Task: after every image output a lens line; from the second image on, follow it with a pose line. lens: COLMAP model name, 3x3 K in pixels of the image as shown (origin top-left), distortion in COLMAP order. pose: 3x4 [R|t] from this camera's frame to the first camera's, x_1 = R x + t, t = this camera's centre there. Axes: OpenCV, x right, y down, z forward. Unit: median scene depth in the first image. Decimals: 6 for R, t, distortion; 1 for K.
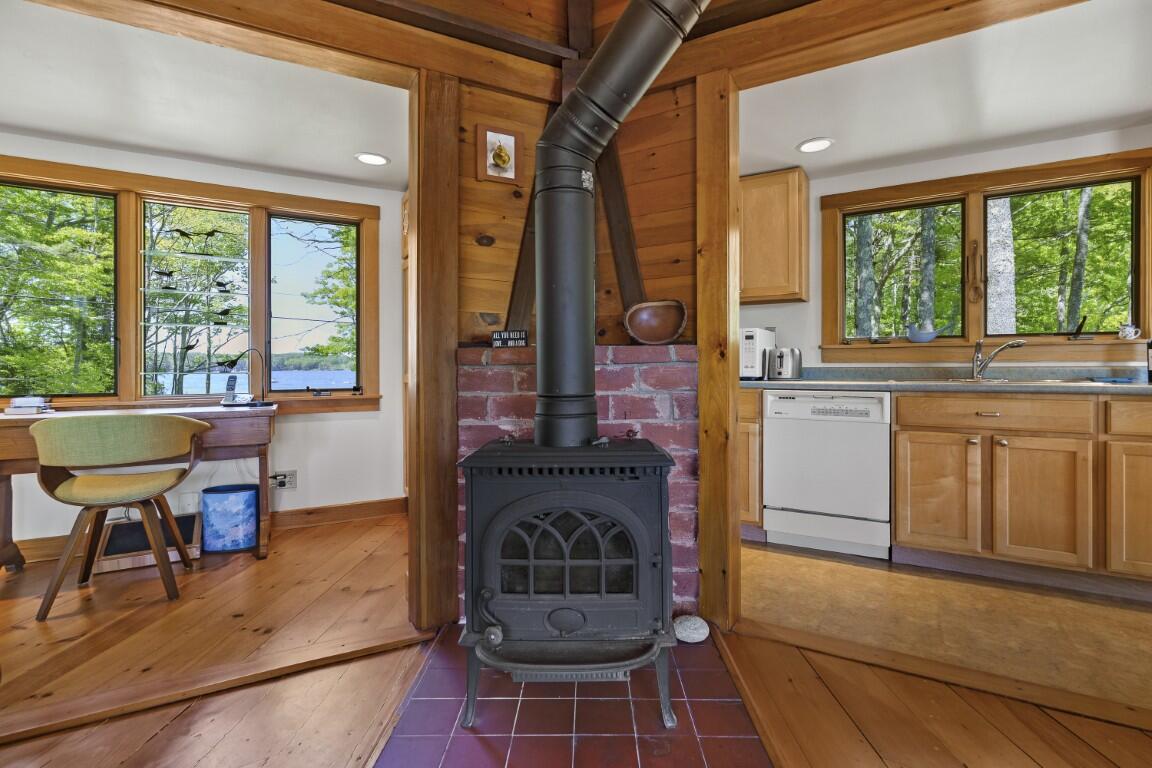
lens RADIAL K [[529.5, 0, 583.5], [0, 529.5, 367.9], [0, 0, 1]] dist [-0.009636, 0.001833]
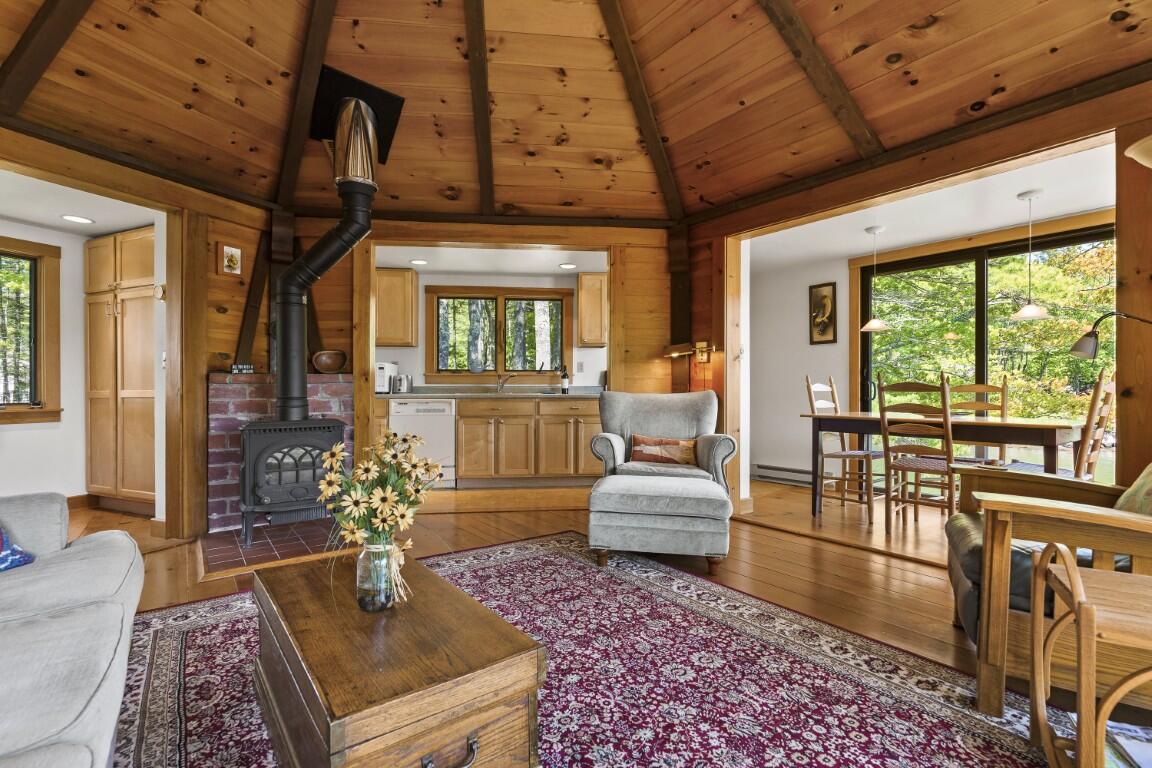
lens RADIAL K [[529.5, 0, 577.6], [0, 529.5, 385.5], [0, 0, 1]] dist [-0.009636, 0.001833]
pose [[0.794795, 0.005490, 0.606853, -0.249641], [-0.001632, 0.999975, -0.006909, 0.008971], [-0.606875, 0.004501, 0.794784, -0.849023]]
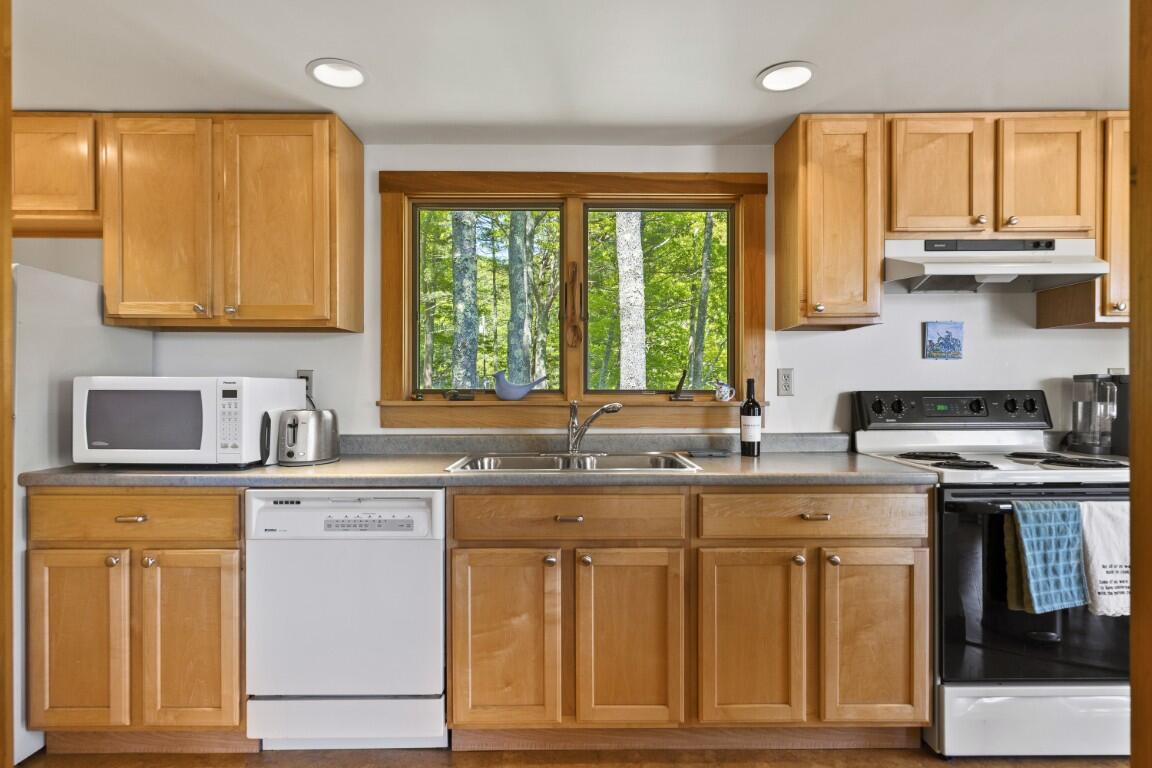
lens RADIAL K [[617.9, 0, 572.7], [0, 617.9, 389.2], [0, 0, 1]] dist [-0.002160, -0.000297]
pose [[0.856533, 0.002212, 0.516088, 0.347638], [-0.001025, 0.999996, -0.002586, -0.073684], [-0.516091, 0.001686, 0.856532, 0.304205]]
